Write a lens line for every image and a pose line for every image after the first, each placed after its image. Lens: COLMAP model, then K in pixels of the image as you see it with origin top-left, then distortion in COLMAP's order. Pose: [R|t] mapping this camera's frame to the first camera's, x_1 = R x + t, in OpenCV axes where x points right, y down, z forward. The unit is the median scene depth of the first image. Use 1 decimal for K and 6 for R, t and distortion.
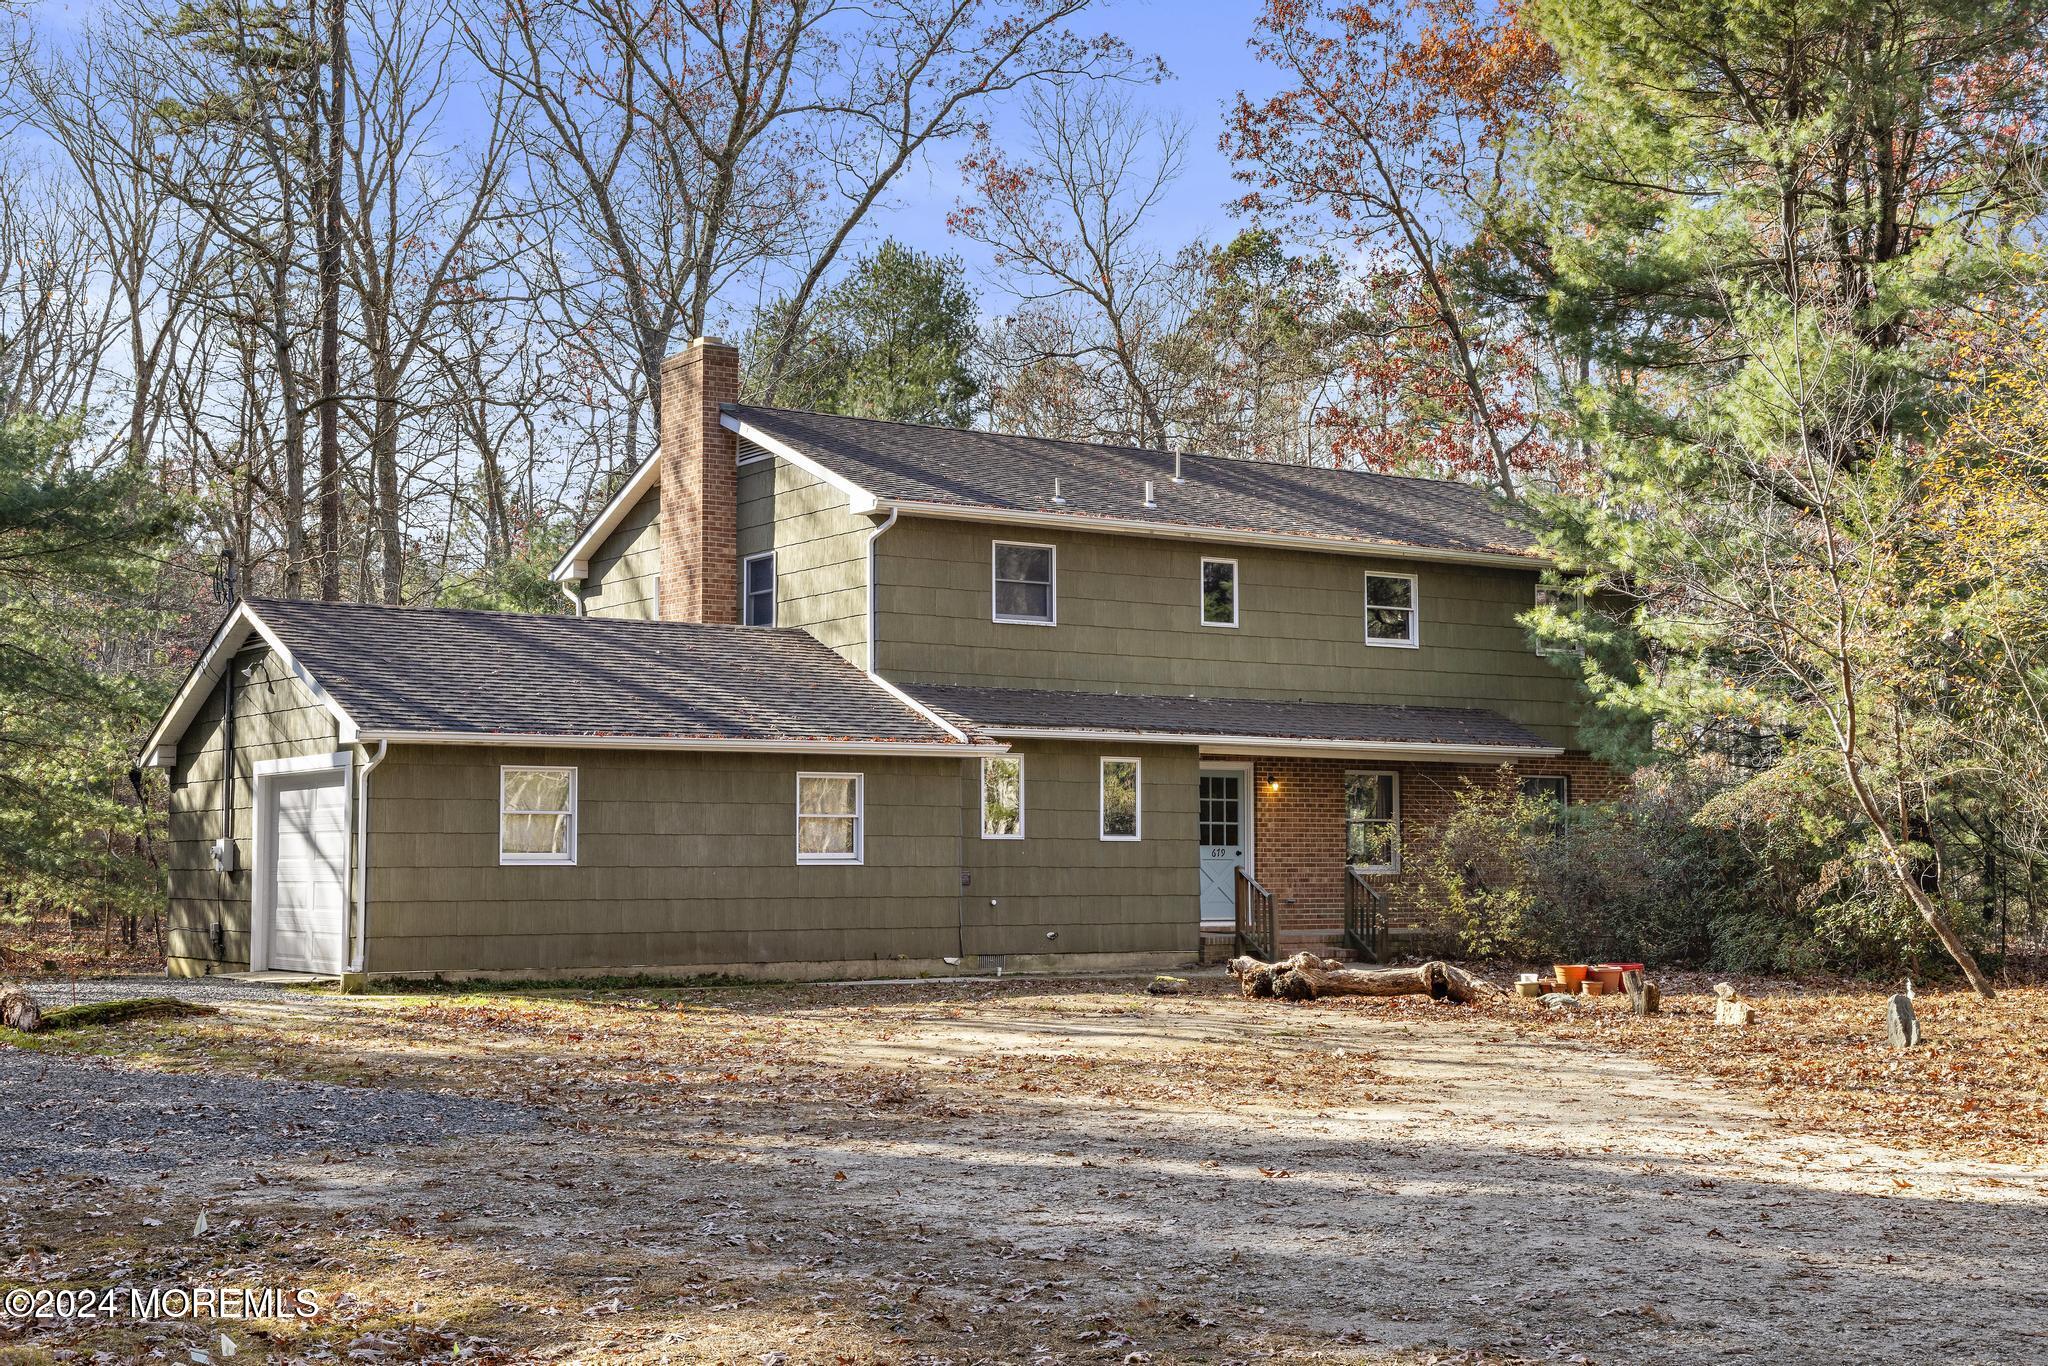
lens RADIAL K [[2811.0, 0, 1024.0], [0, 2811.0, 683.0], [0, 0, 1]] dist [0.022715, 0.027383]
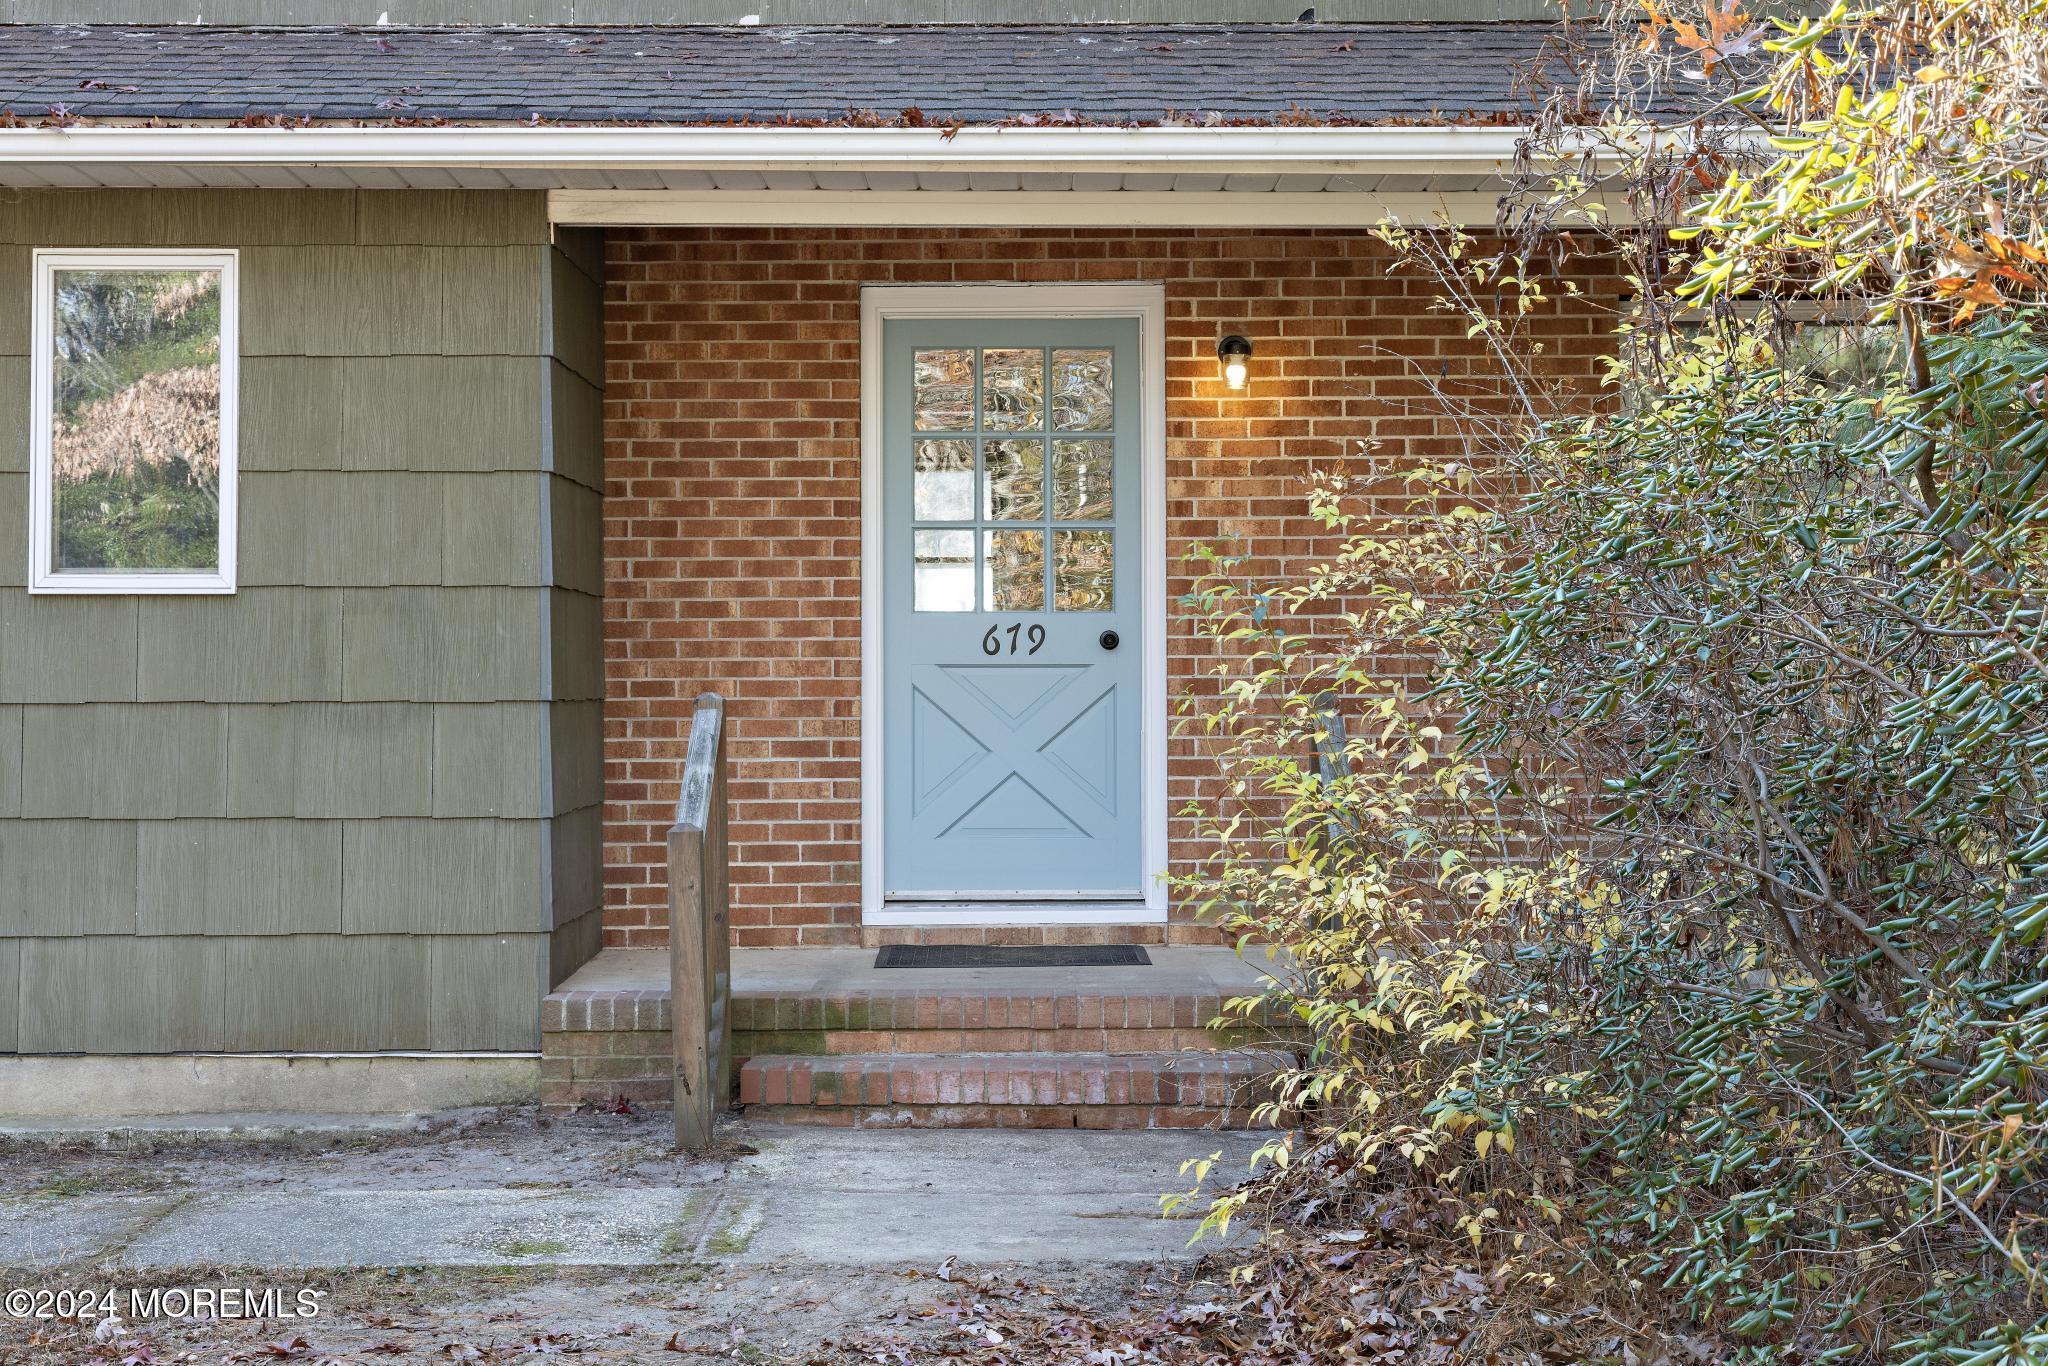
lens RADIAL K [[3247.6, 0, 1024.0], [0, 3247.6, 683.0], [0, 0, 1]] dist [0.190746, -0.010870]
pose [[0.822629, 0.007742, -0.568526, 0.251856], [0.039091, 0.996771, 0.070136, 0.045721], [0.567233, -0.079920, 0.819670, 0.793725]]
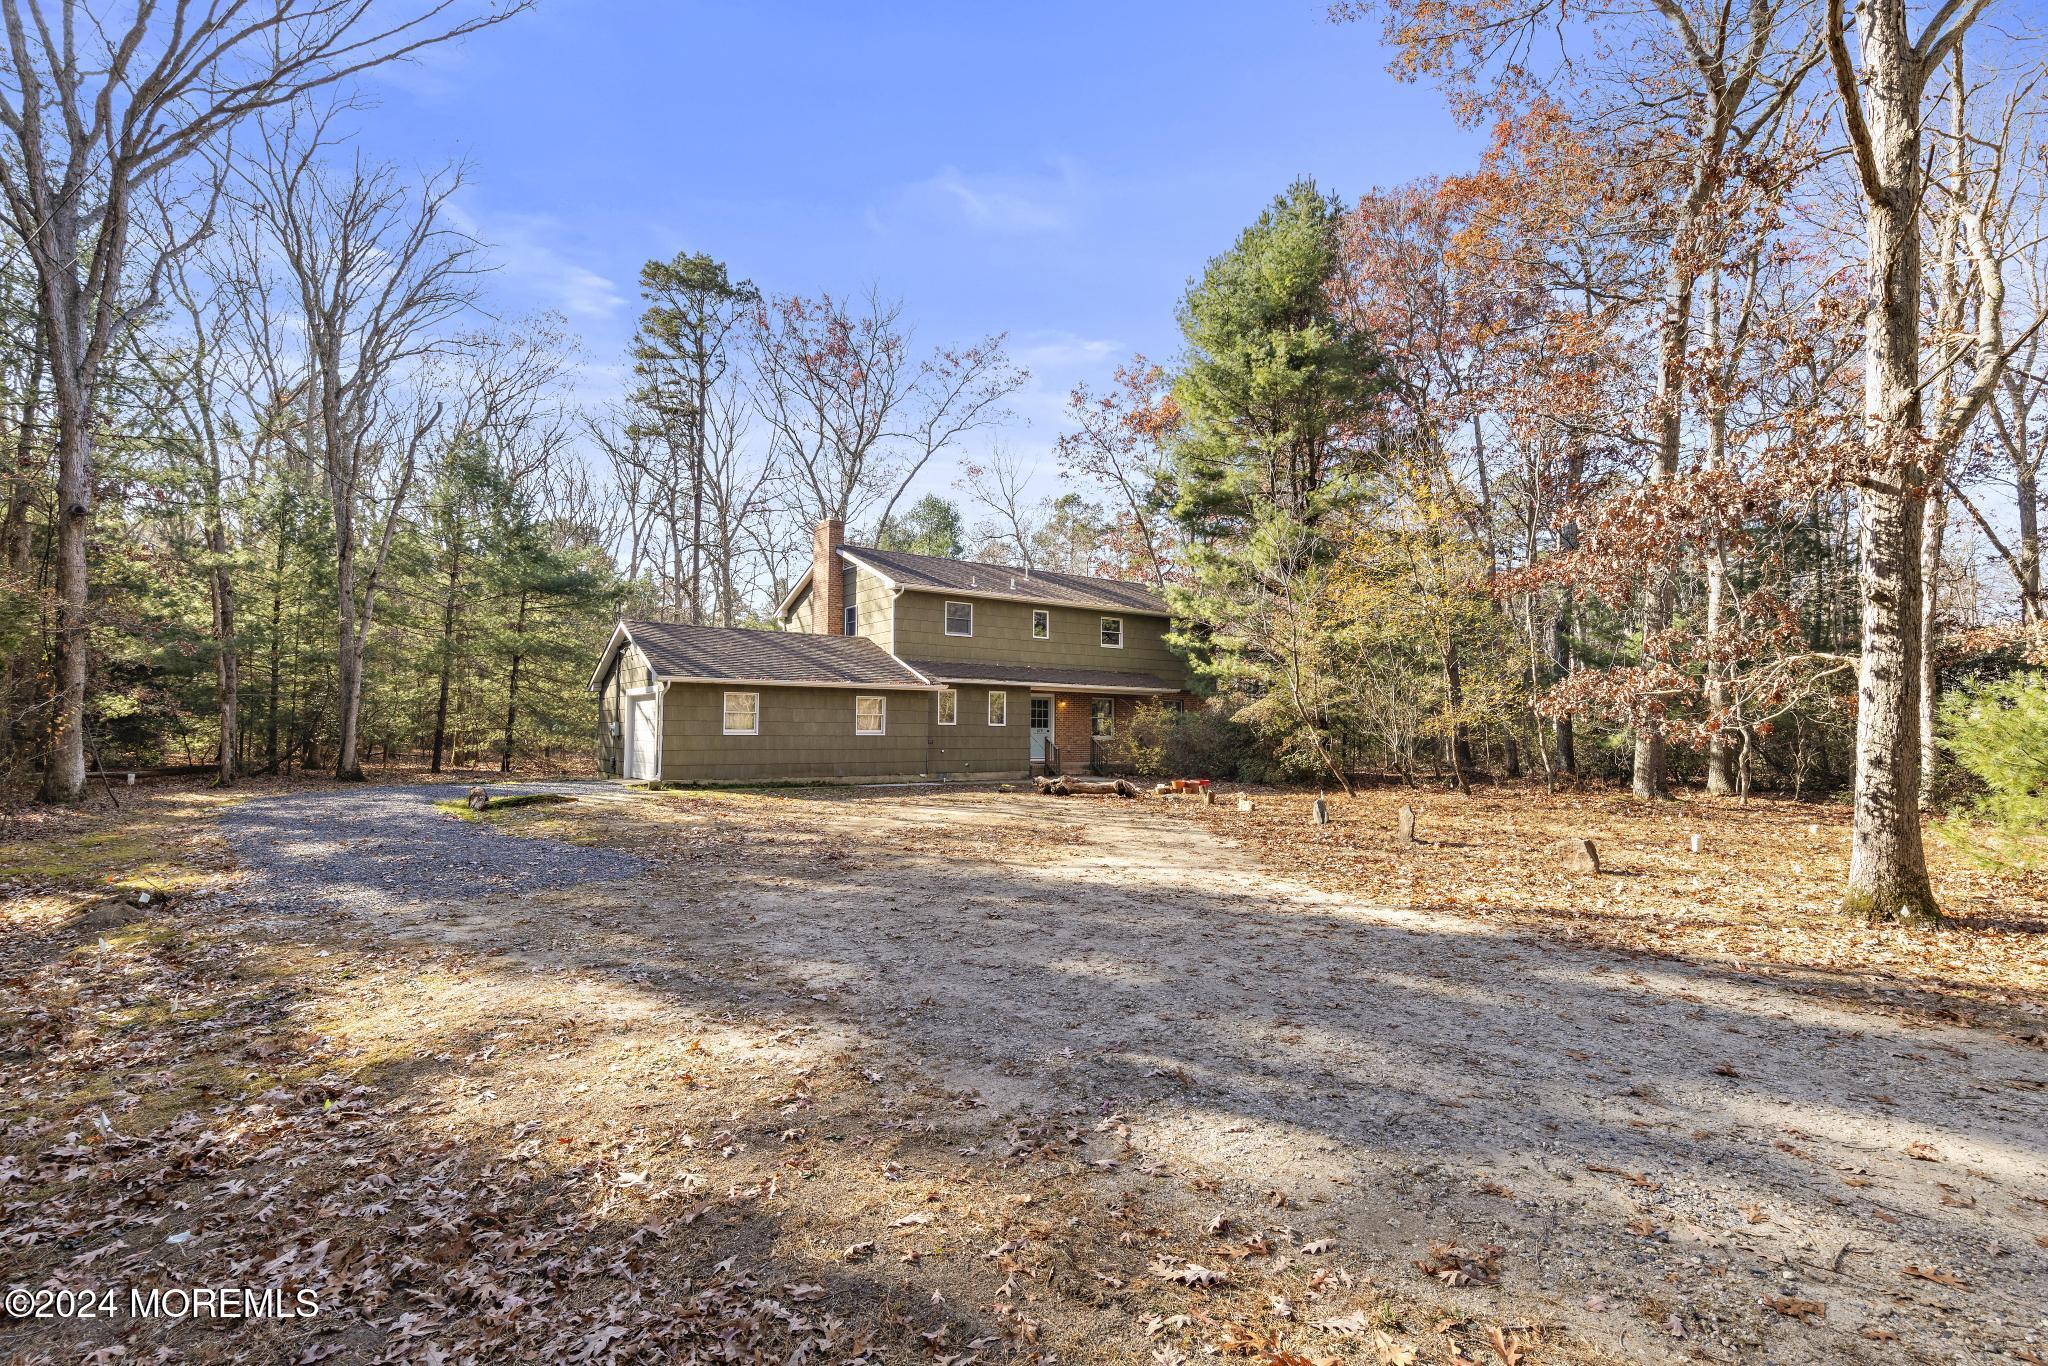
lens RADIAL K [[999.5, 0, 1024.0], [0, 999.5, 683.0], [0, 0, 1]] dist [0.000232, 0.000004]
pose [[0.999642, 0.009223, 0.025106, 0.034899], [-0.009662, 0.999801, 0.017444, 0.003944], [-0.024940, -0.017680, 0.999533, 0.134658]]
